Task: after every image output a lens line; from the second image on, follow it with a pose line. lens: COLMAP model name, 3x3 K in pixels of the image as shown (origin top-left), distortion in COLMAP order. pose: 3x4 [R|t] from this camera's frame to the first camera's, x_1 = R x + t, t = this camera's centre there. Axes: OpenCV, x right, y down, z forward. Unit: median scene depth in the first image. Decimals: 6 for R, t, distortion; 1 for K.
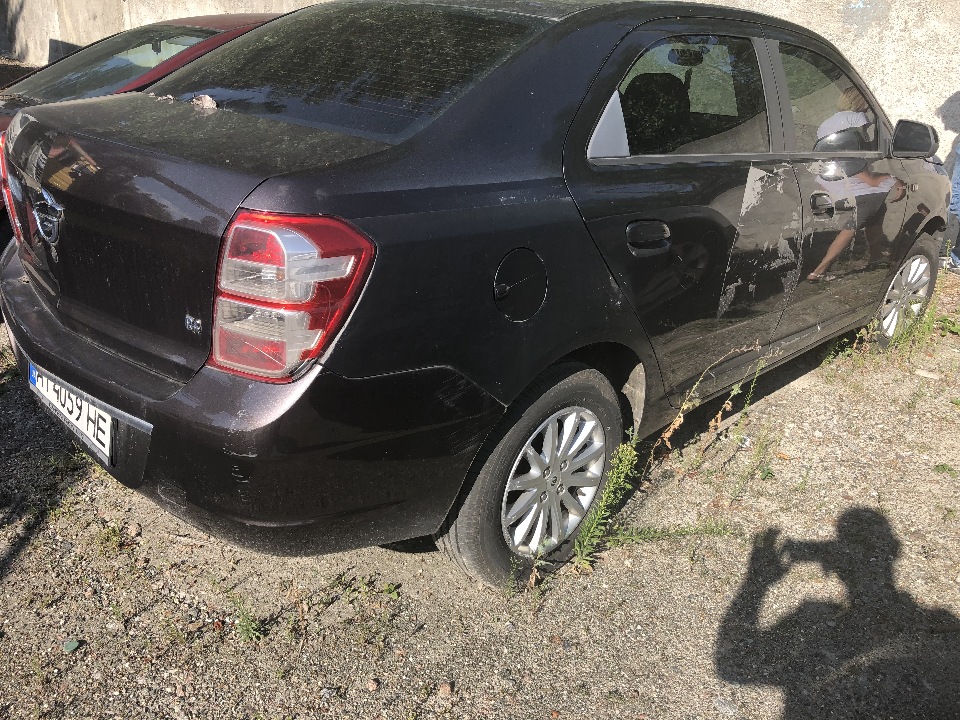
lens RADIAL K [[775.0, 0, 476.6], [0, 775.0, 363.7], [0, 0, 1]] dist [0.039460, 0.007038]
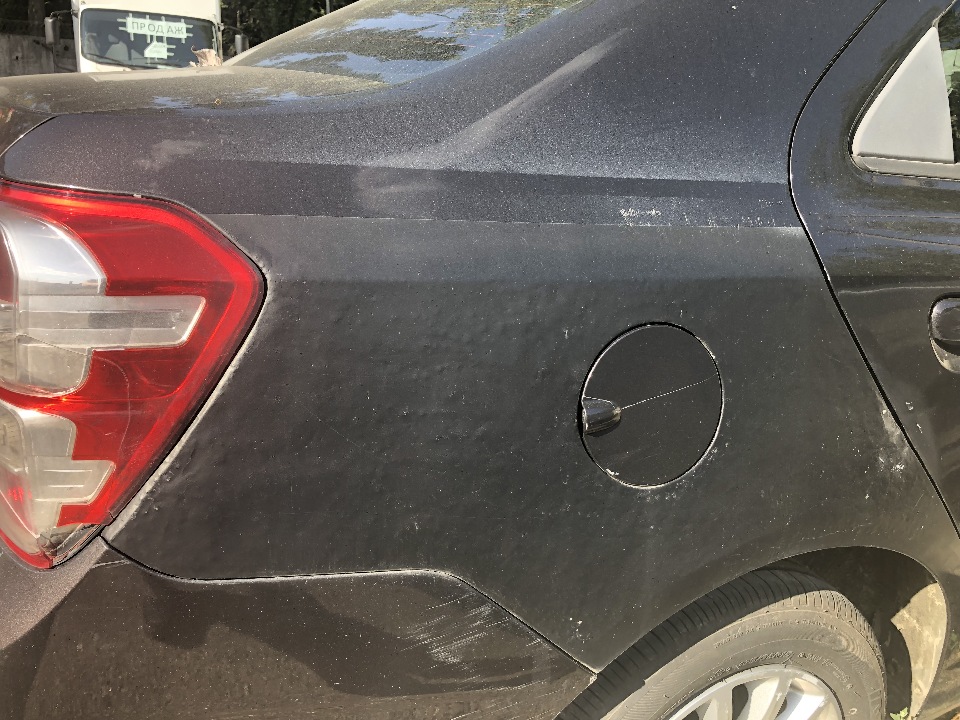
lens RADIAL K [[775.0, 0, 480.4], [0, 775.0, 359.2], [0, 0, 1]] dist [0.039460, 0.007038]
pose [[0.943588, 0.107415, -0.313216, 0.092265], [-0.140289, 0.986514, -0.084314, -0.070687], [0.299936, 0.123498, 0.945932, 0.501541]]
